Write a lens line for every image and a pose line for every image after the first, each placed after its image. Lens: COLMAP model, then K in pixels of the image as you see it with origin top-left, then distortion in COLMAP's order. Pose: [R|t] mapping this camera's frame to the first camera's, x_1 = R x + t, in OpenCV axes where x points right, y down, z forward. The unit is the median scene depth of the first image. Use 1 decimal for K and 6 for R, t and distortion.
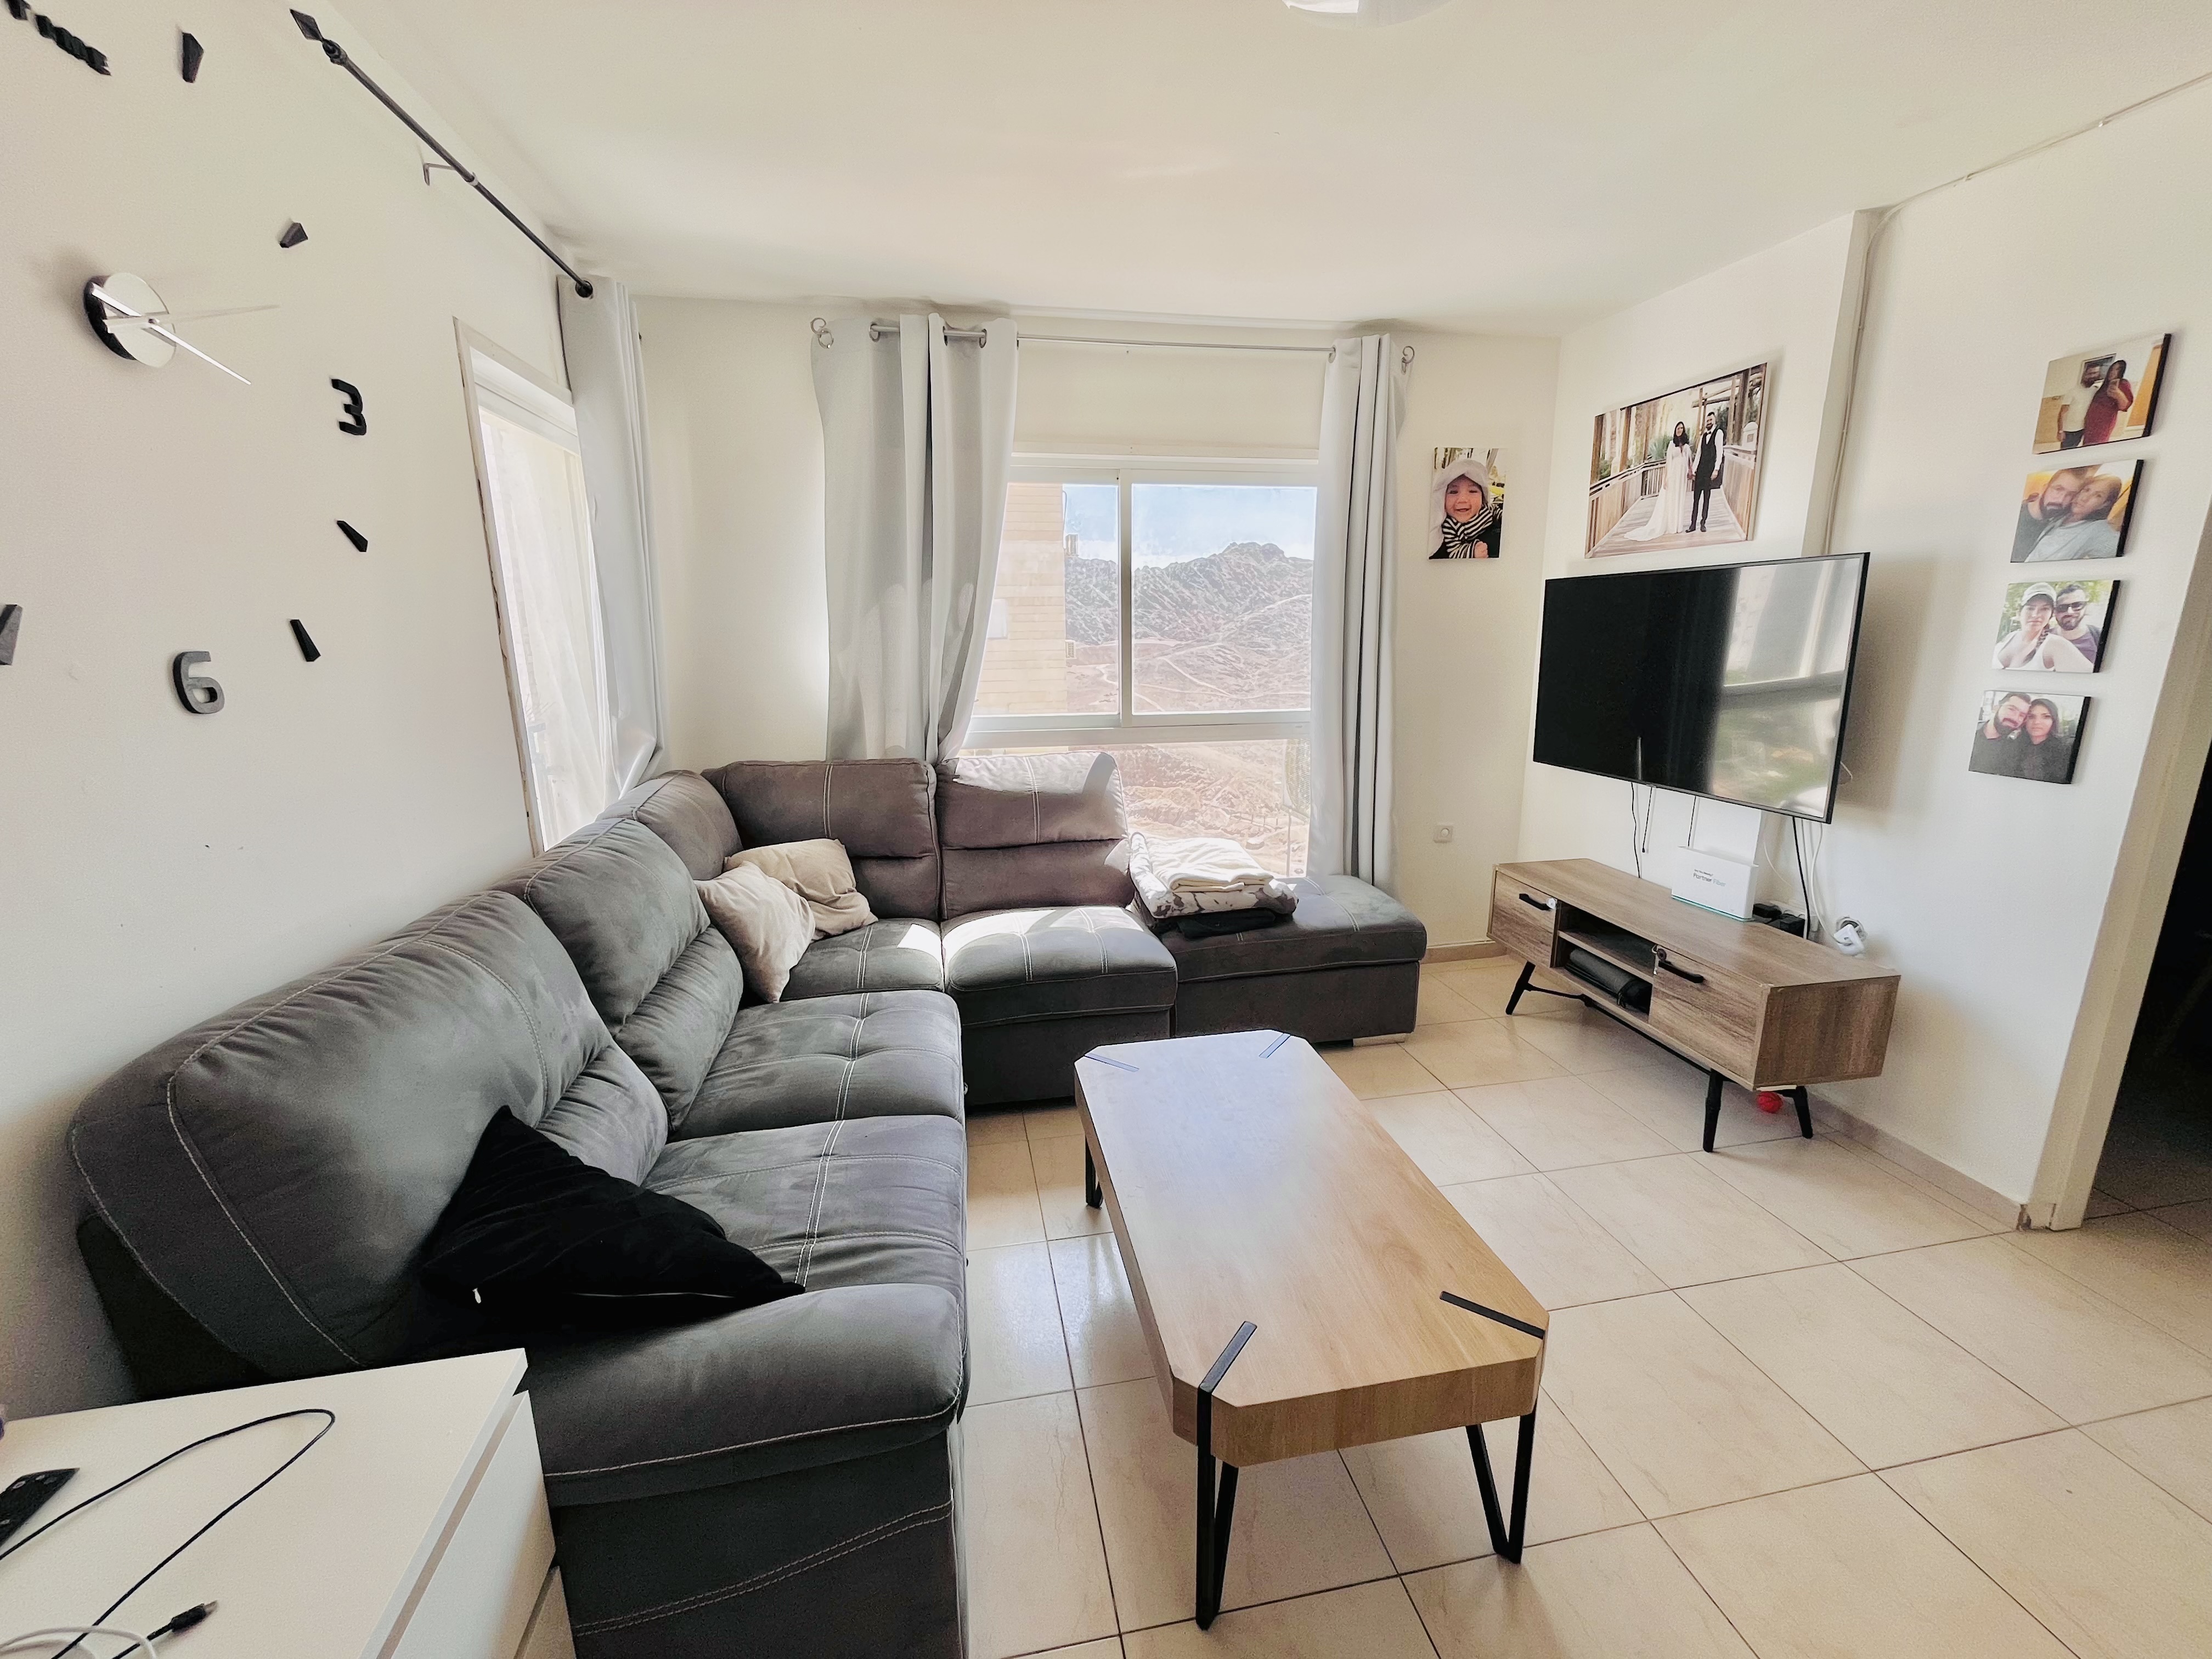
lens RADIAL K [[909.3, 0, 1106.0], [0, 909.3, 829.5], [0, 0, 1]] dist [-0.005162, -0.000382]
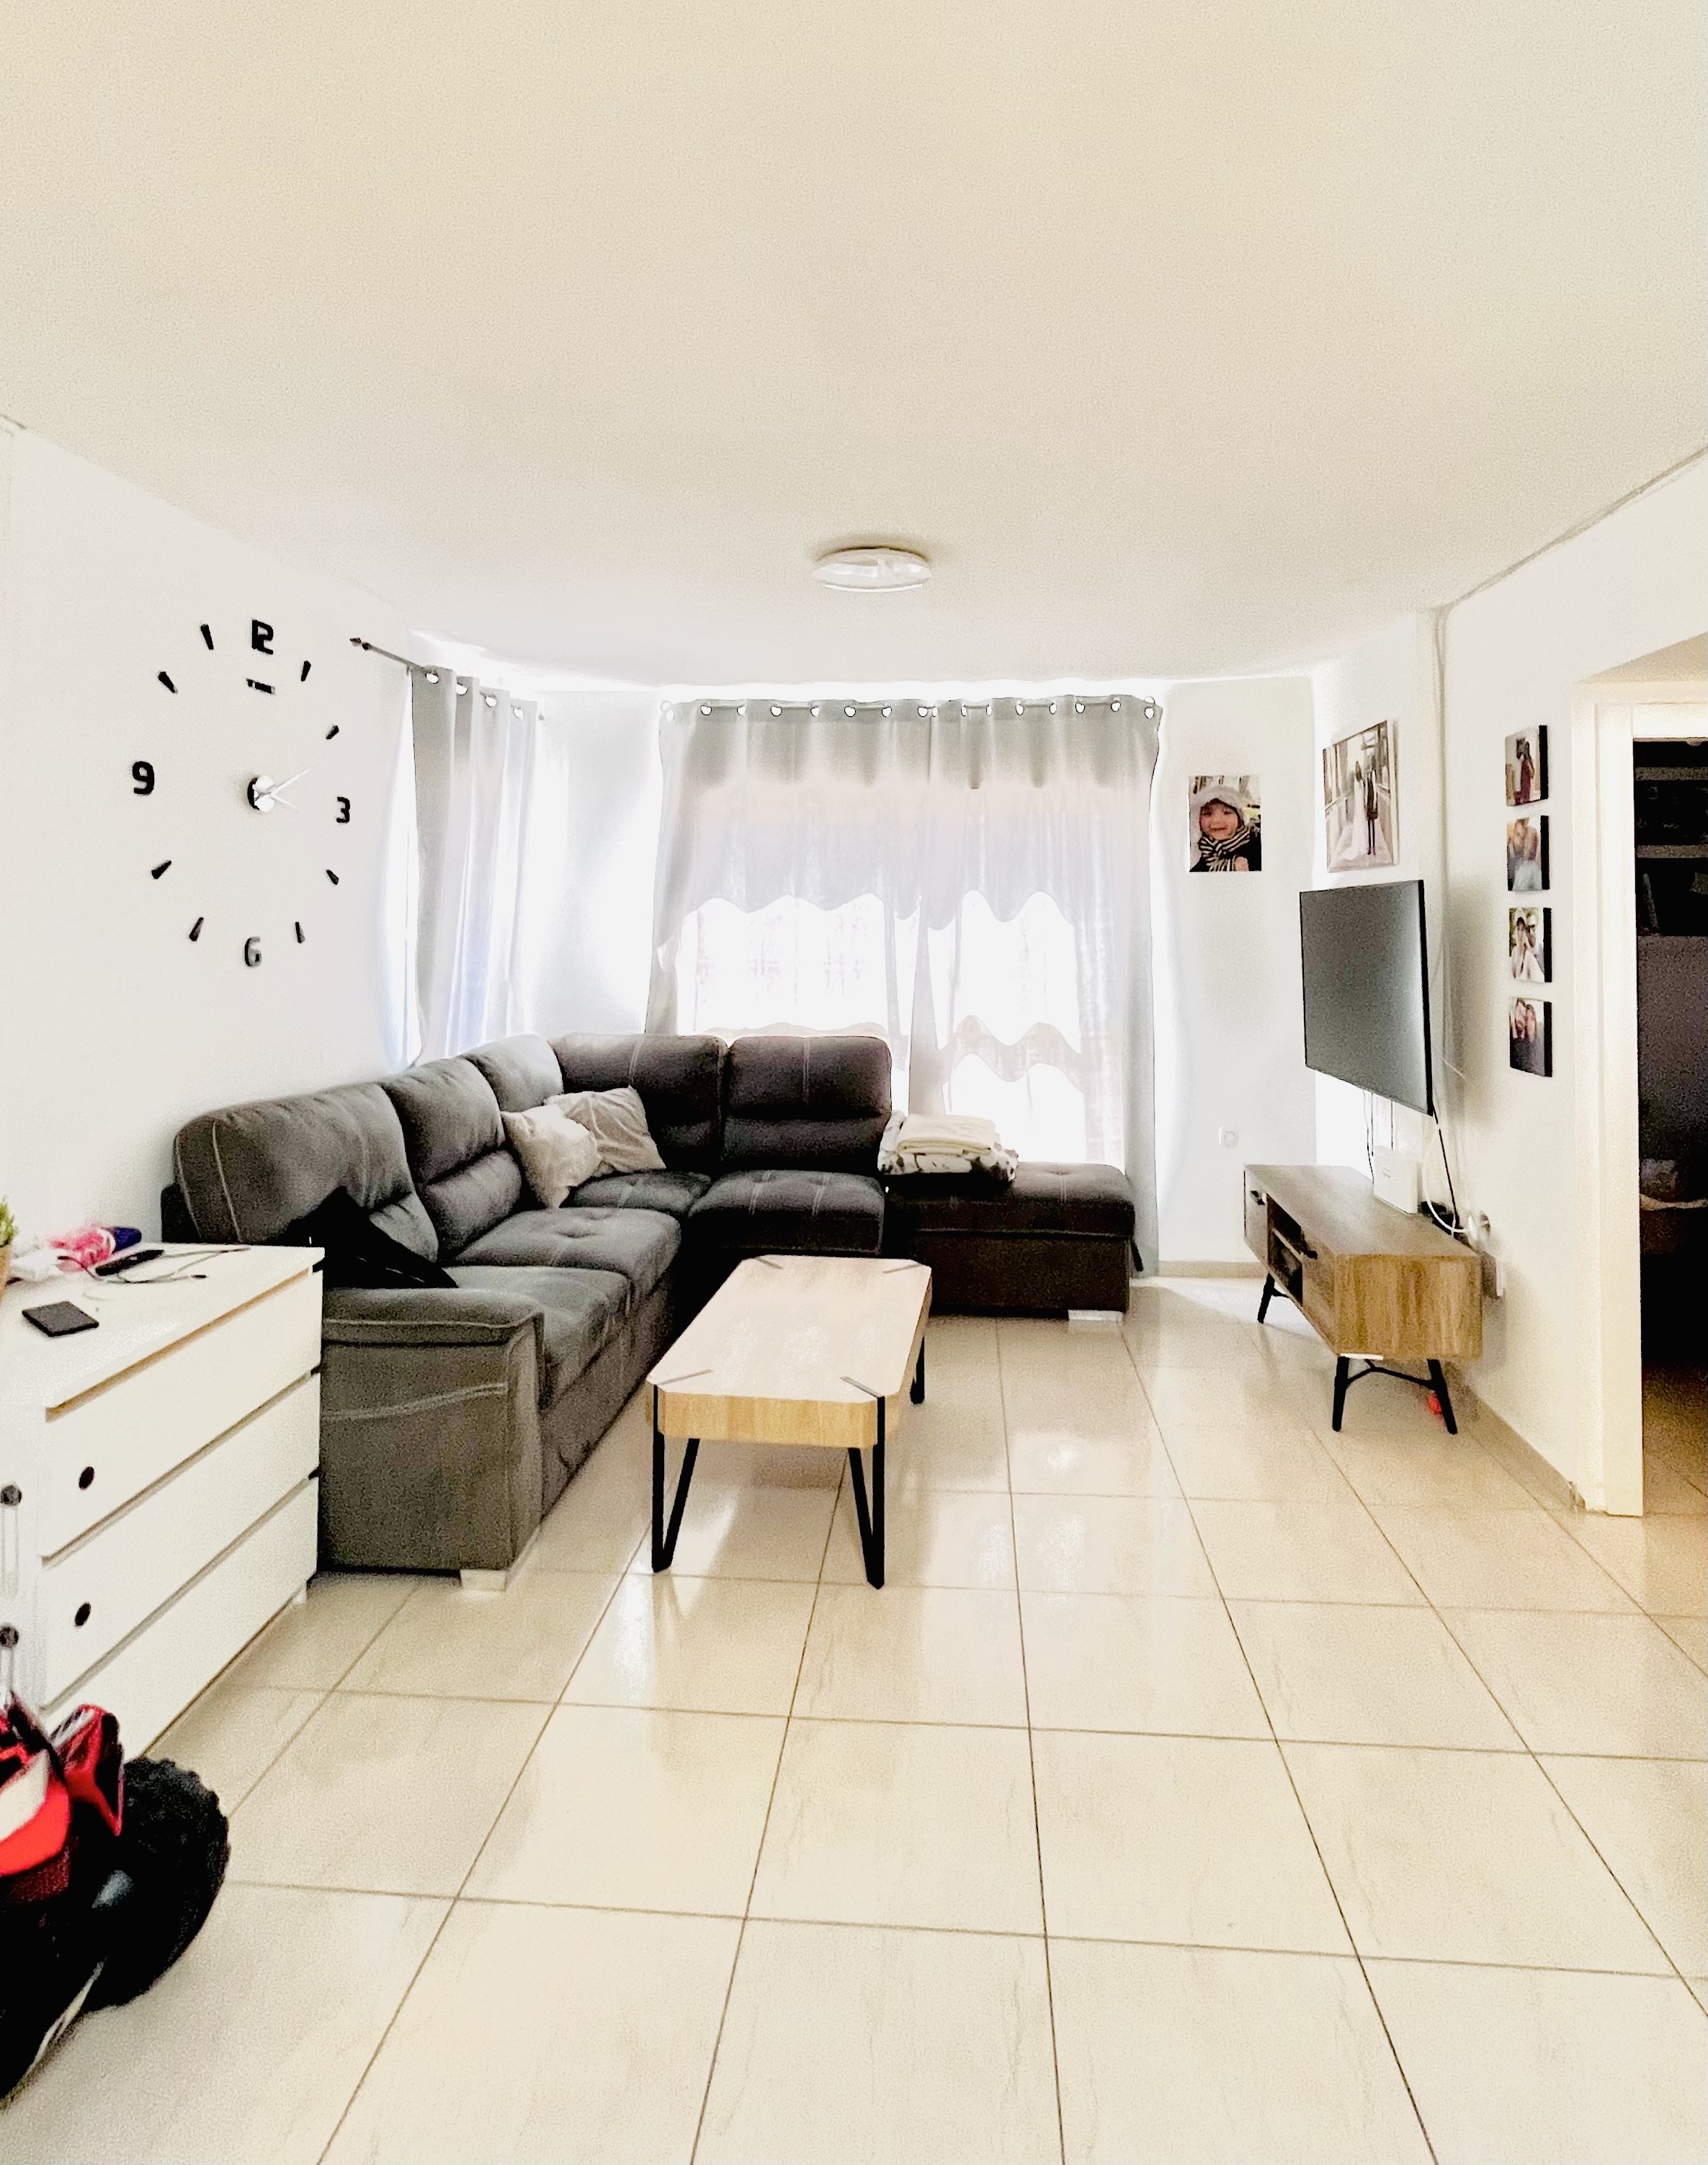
lens RADIAL K [[1187.7, 0, 887.7], [0, 1187.7, 888.5], [0, 0, 1]] dist [0.056945, -0.044704]
pose [[0.968058, 0.009057, -0.250562, 0.438016], [-0.069393, 0.969988, -0.233040, 0.095141], [0.240931, 0.242983, 0.939634, -0.510066]]
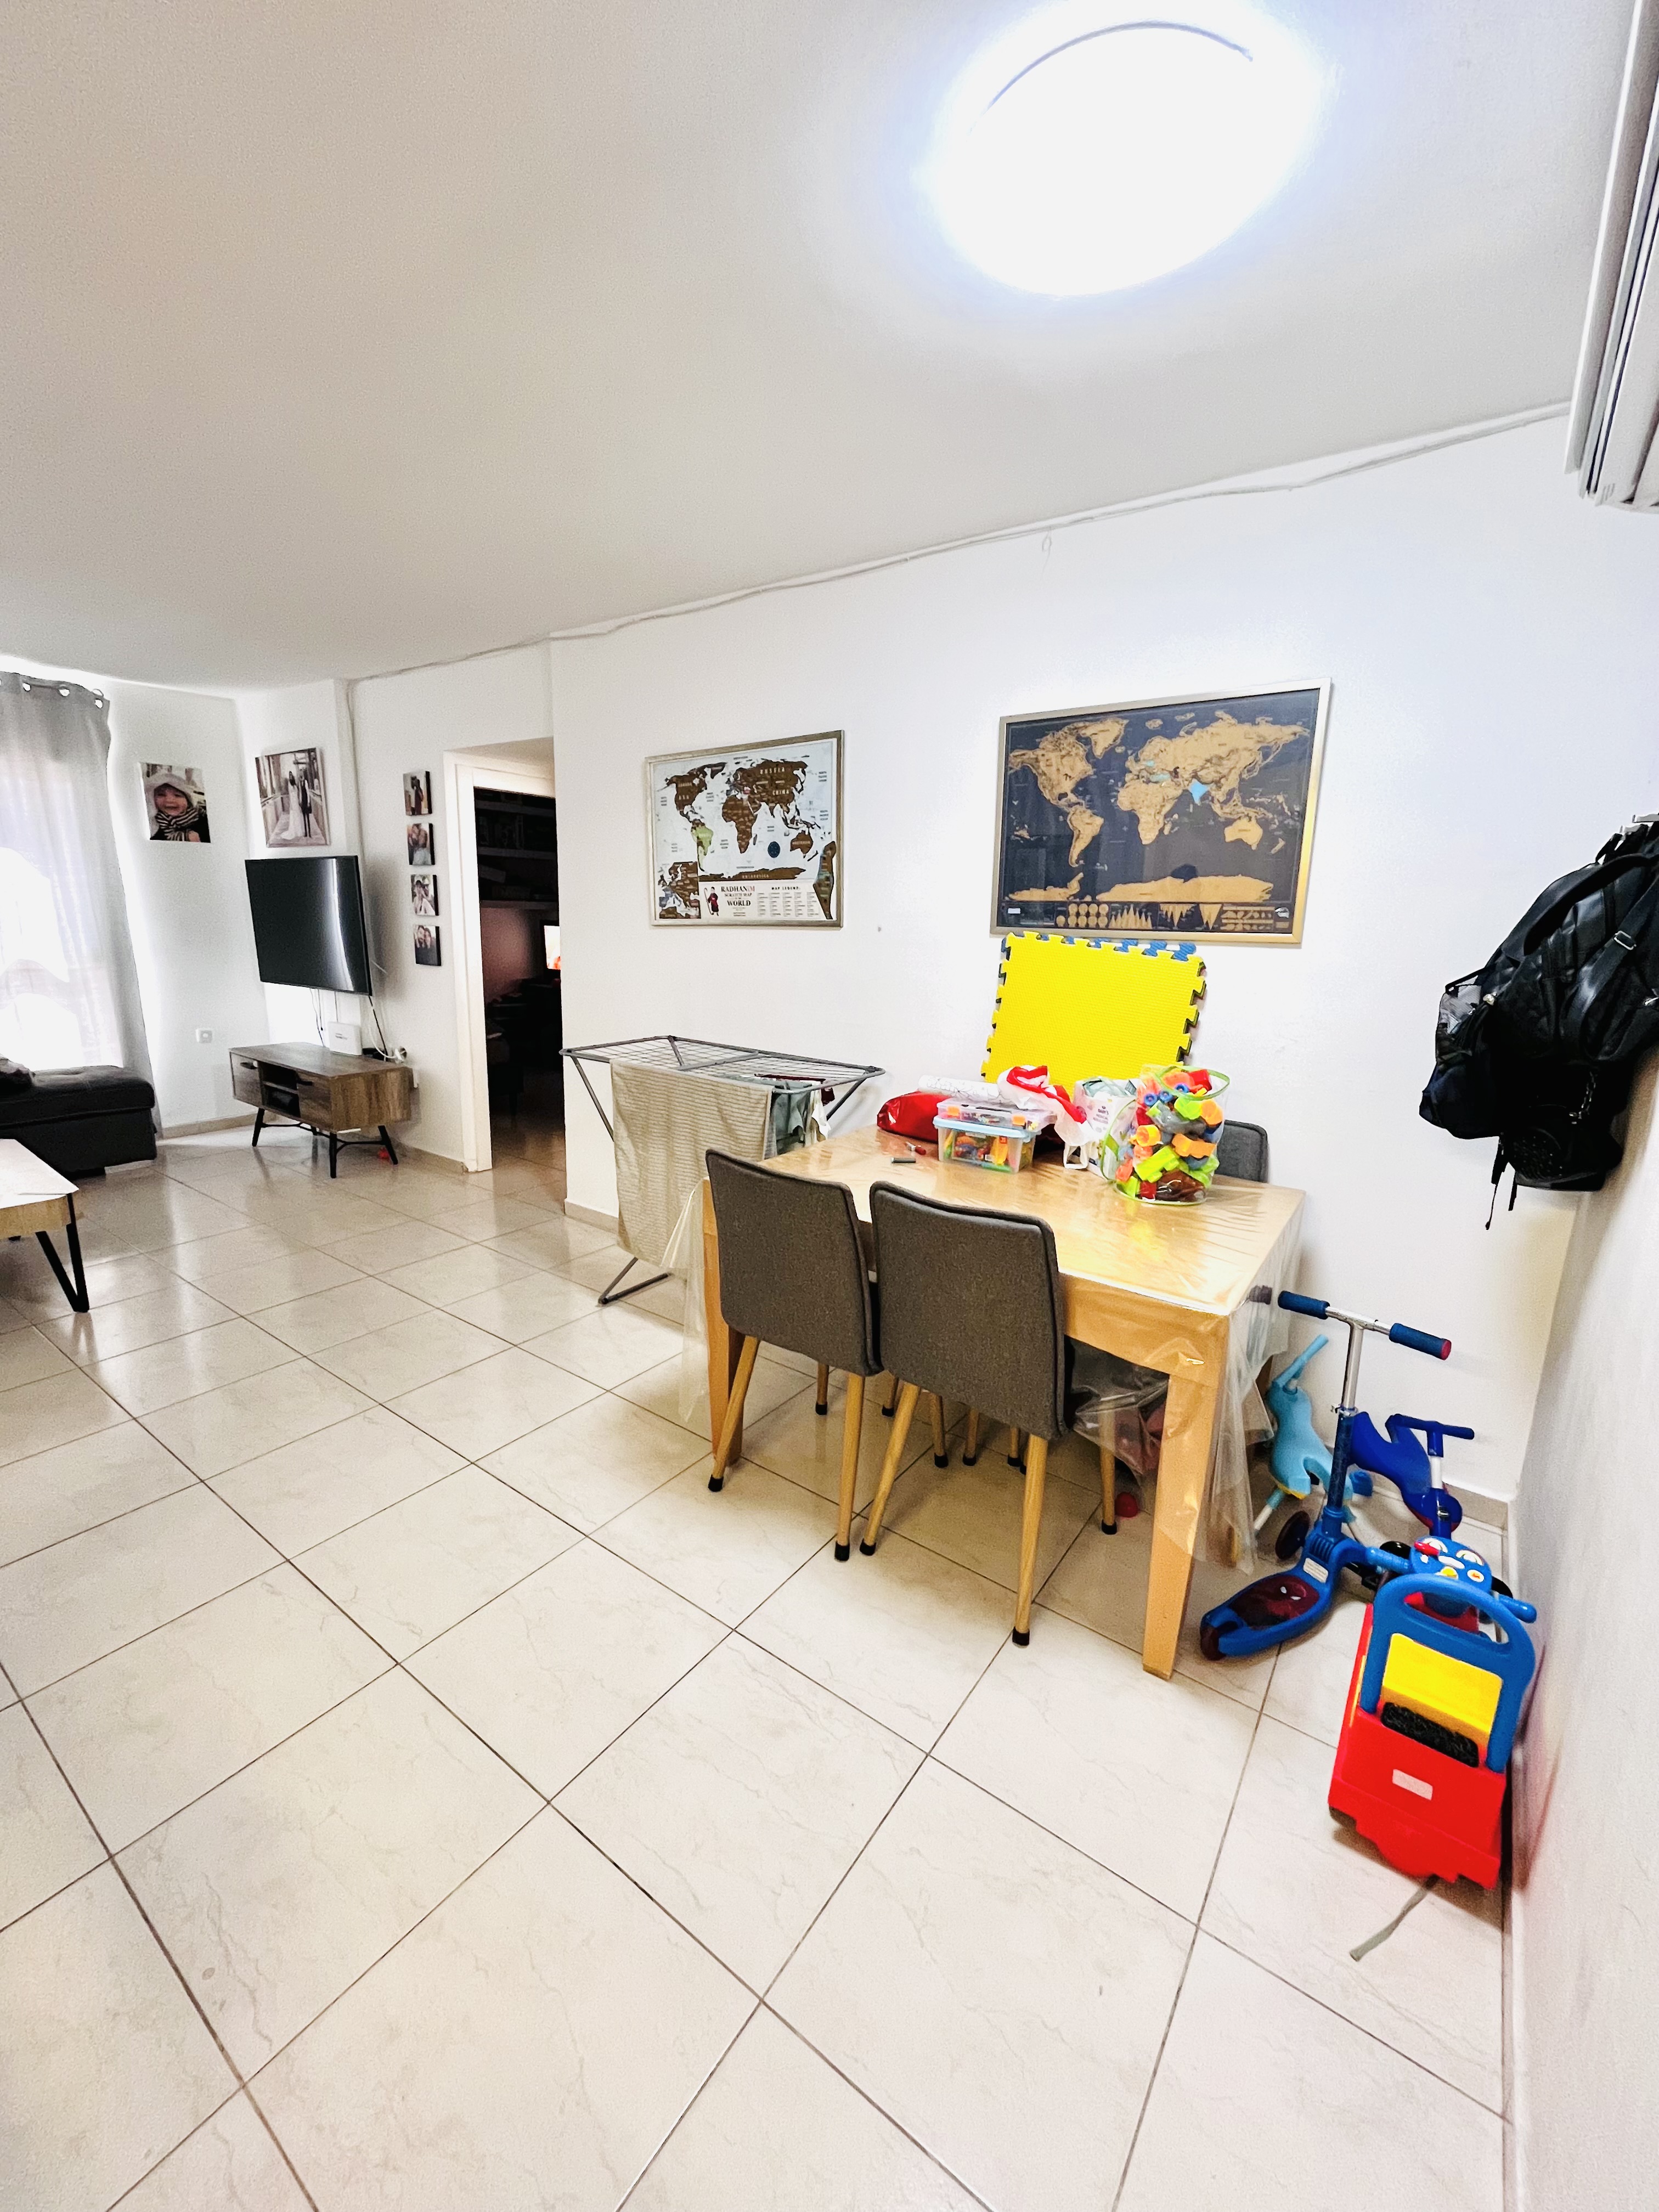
lens RADIAL K [[909.3, 0, 829.5], [0, 909.3, 1106.0], [0, 0, 1]] dist [-0.005162, -0.000382]
pose [[0.726619, -0.111151, 0.677990, 0.145030], [0.114601, 0.992610, 0.039909, 0.219124], [-0.677416, 0.048700, 0.733987, -0.895142]]
